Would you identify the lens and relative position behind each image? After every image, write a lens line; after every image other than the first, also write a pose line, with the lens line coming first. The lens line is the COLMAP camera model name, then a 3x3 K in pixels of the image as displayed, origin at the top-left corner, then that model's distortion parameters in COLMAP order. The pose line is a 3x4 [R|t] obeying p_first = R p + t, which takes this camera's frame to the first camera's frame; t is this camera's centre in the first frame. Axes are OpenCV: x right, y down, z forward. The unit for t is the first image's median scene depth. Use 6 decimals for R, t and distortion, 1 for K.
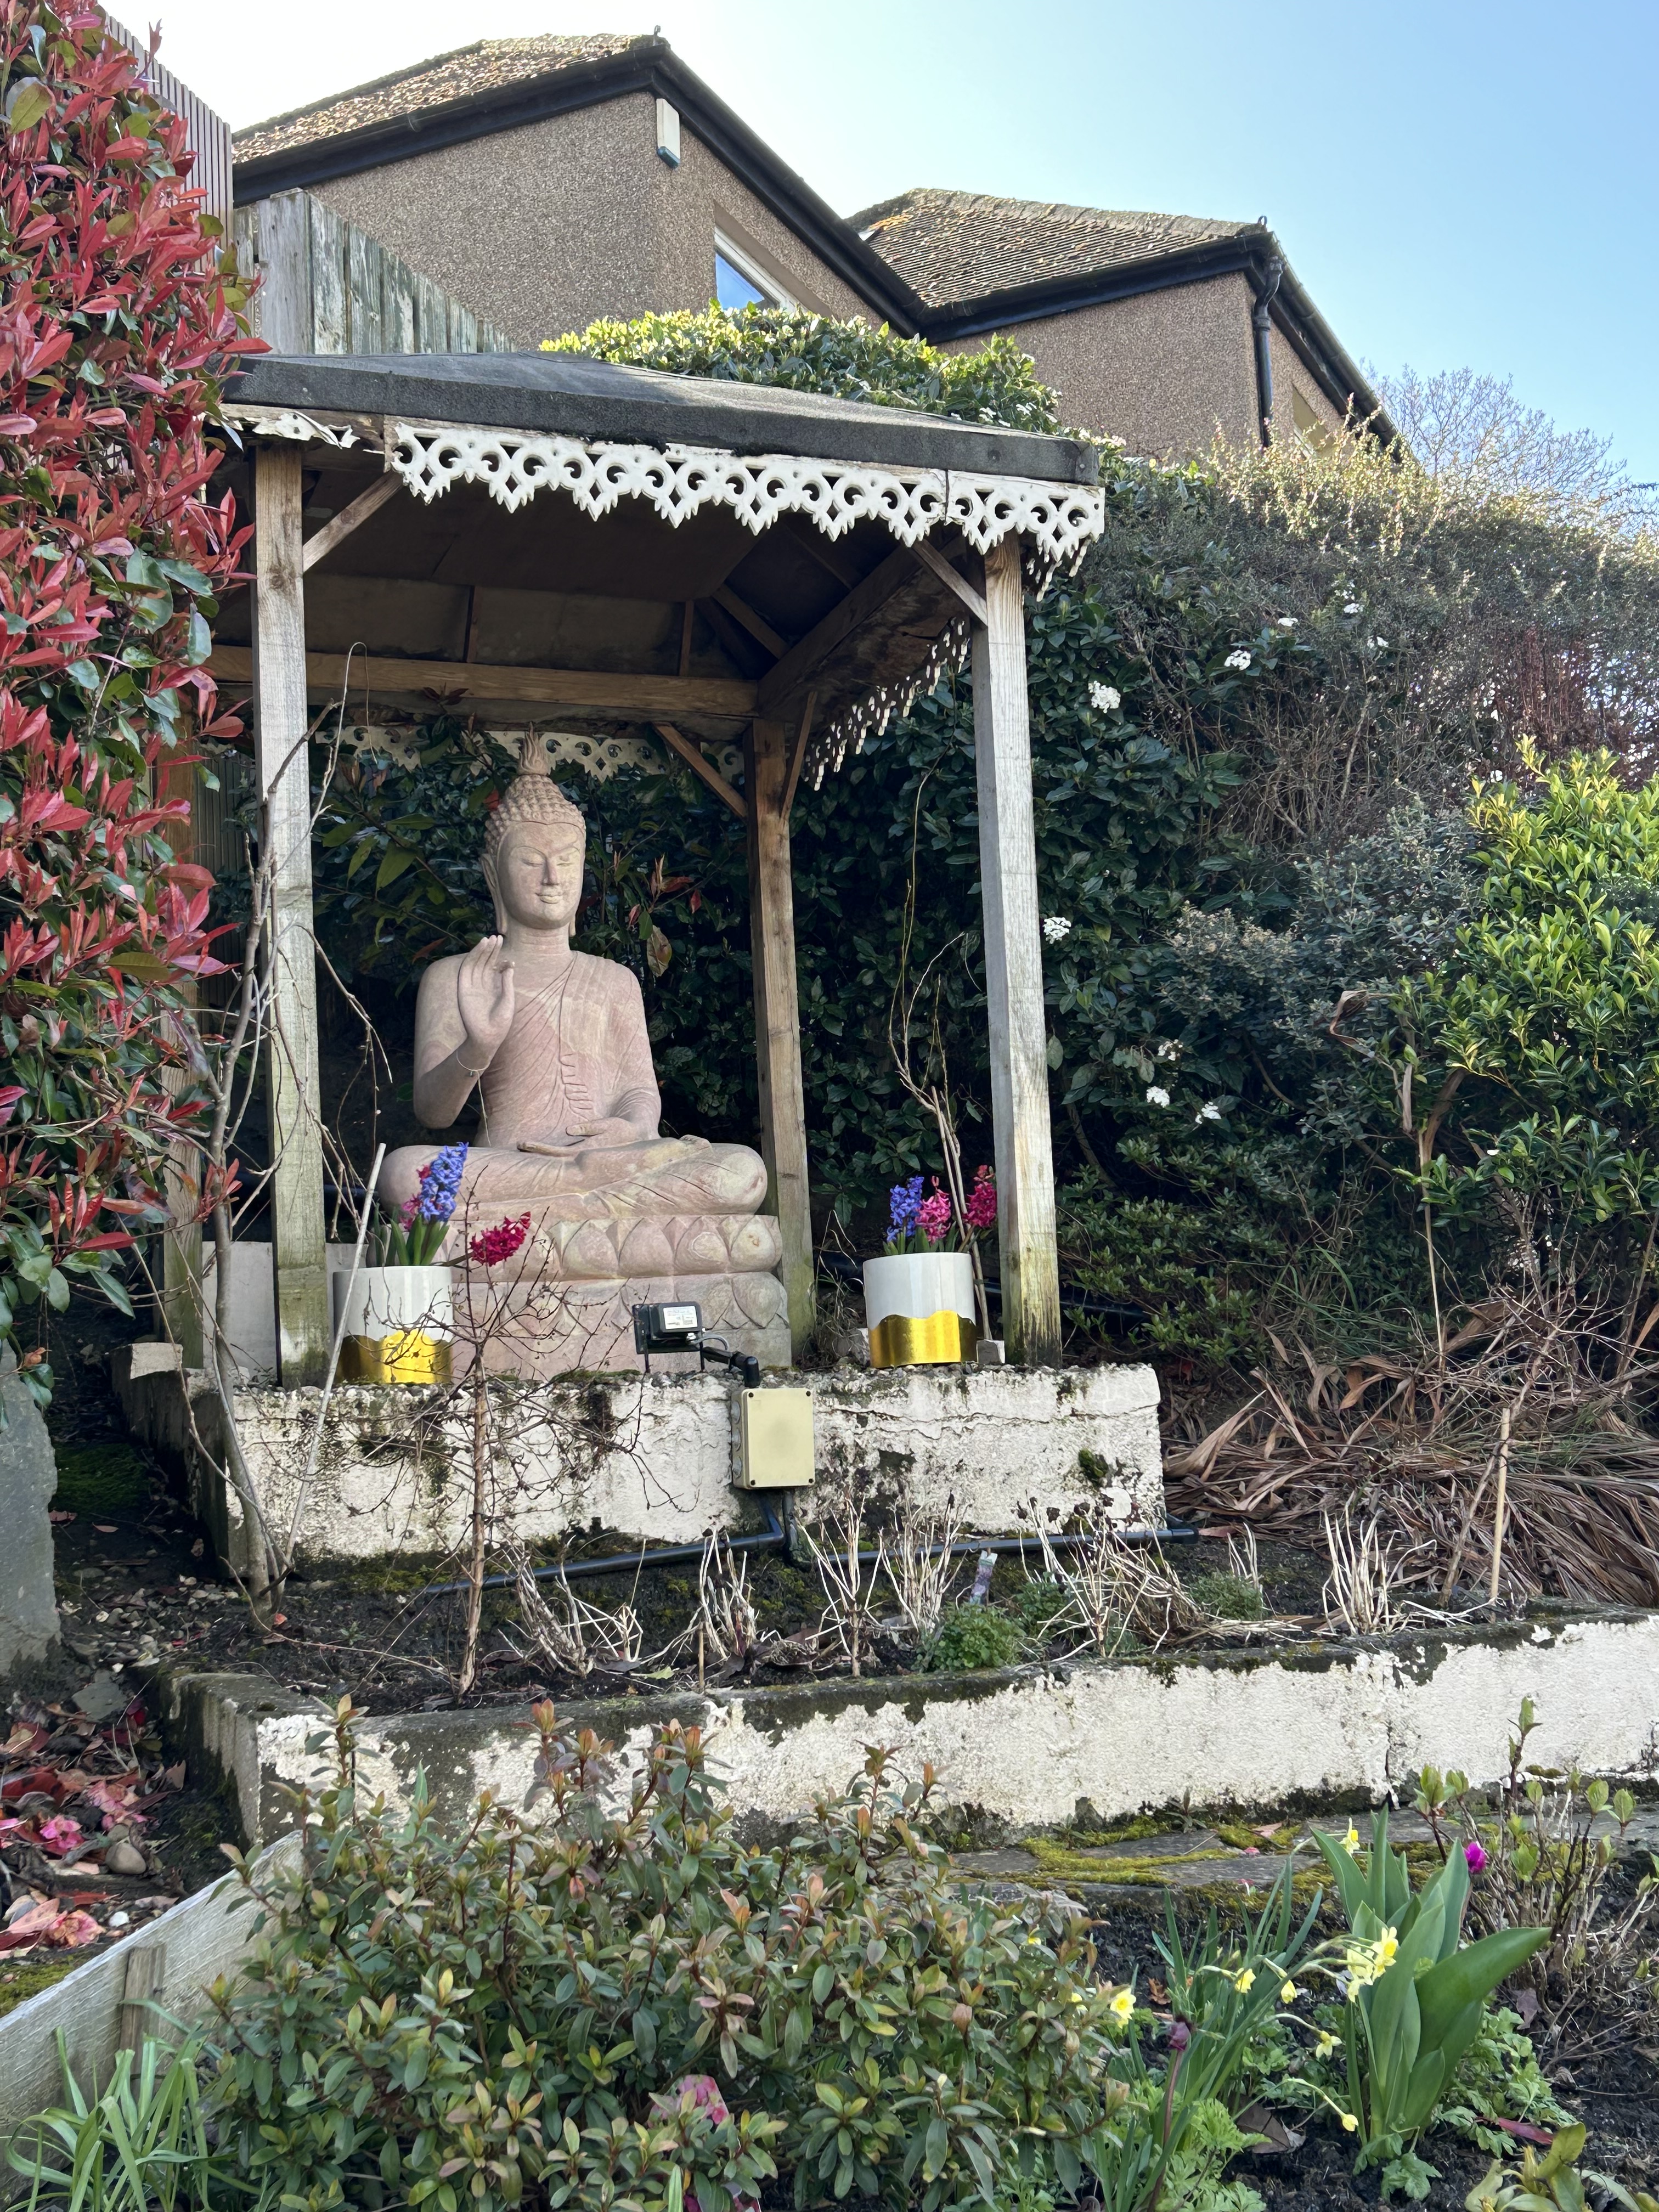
lens RADIAL K [[2943.9, 0, 833.9], [0, 2943.9, 1101.7], [0, 0, 1]] dist [0.073409, 0.000000]
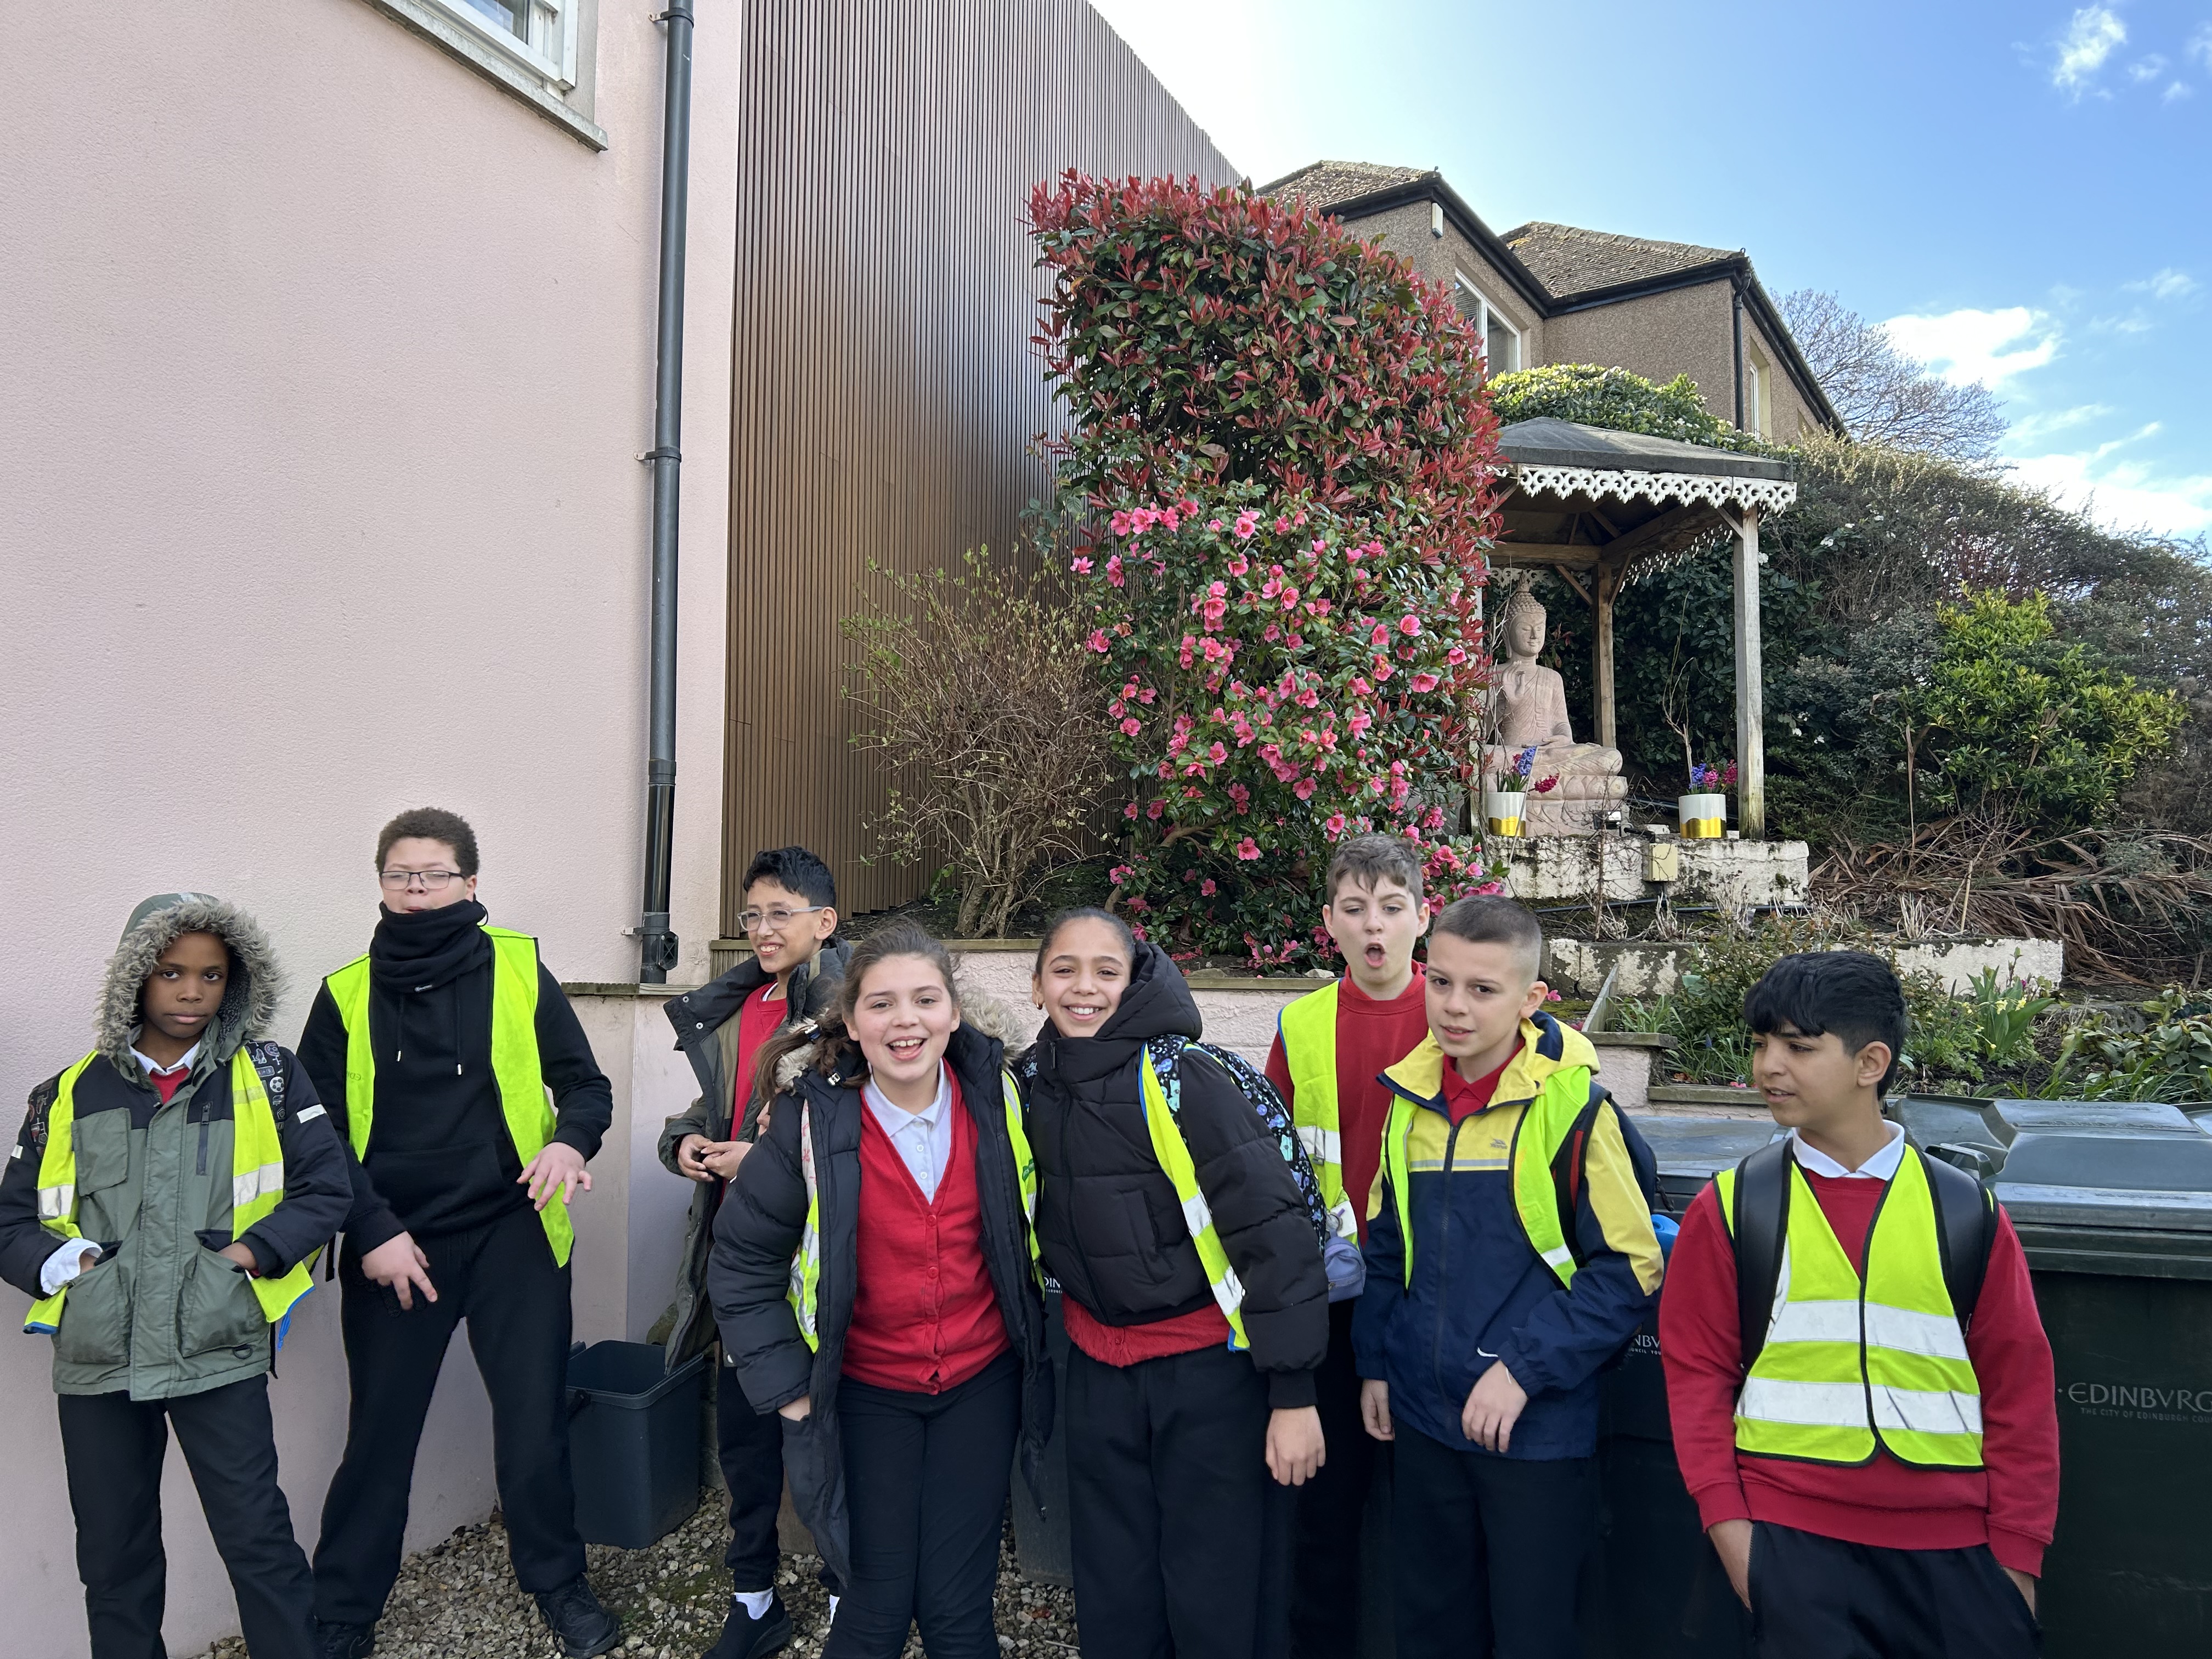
lens RADIAL K [[1664.0, 0, 1099.1], [0, 1664.0, 846.2], [0, 0, 1]] dist [0.031456, -0.034527]
pose [[0.986040, 0.037694, -0.162185, -0.242998], [-0.023597, 0.995843, 0.087980, -0.016977], [0.164827, -0.082924, 0.982830, -0.479180]]
